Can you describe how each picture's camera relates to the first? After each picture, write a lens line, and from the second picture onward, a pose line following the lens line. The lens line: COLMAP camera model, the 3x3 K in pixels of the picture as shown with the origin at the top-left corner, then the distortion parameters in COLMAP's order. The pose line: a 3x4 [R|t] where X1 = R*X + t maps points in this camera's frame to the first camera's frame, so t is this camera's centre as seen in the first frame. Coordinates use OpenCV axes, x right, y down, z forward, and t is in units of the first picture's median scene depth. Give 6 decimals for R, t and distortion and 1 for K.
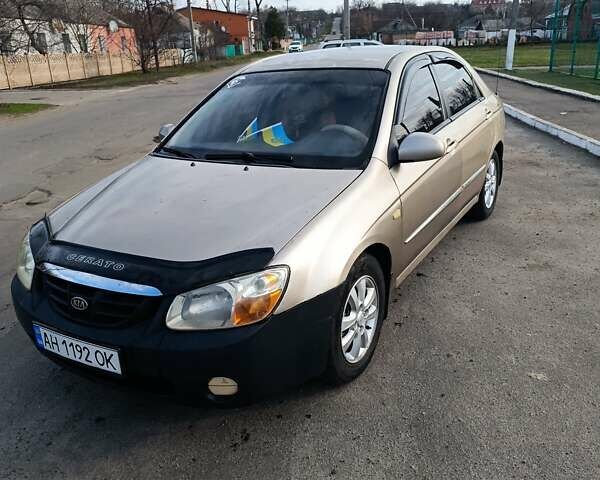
lens RADIAL K [[553.0, 0, 298.1], [0, 553.0, 242.3], [0, 0, 1]] dist [0.014131, 0.000000]
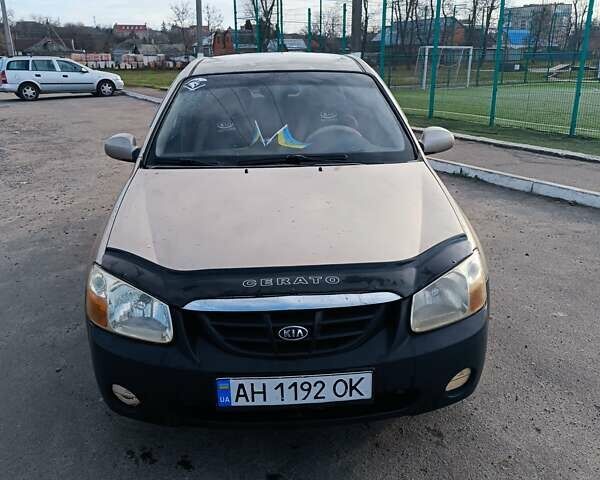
lens RADIAL K [[553.0, 0, 301.5], [0, 553.0, 237.7], [0, 0, 1]] dist [0.014131, 0.000000]
pose [[0.834865, -0.138484, 0.532749, -0.715207], [0.162655, 0.986682, 0.001586, -0.026407], [-0.525874, 0.085331, 0.846272, 0.251934]]
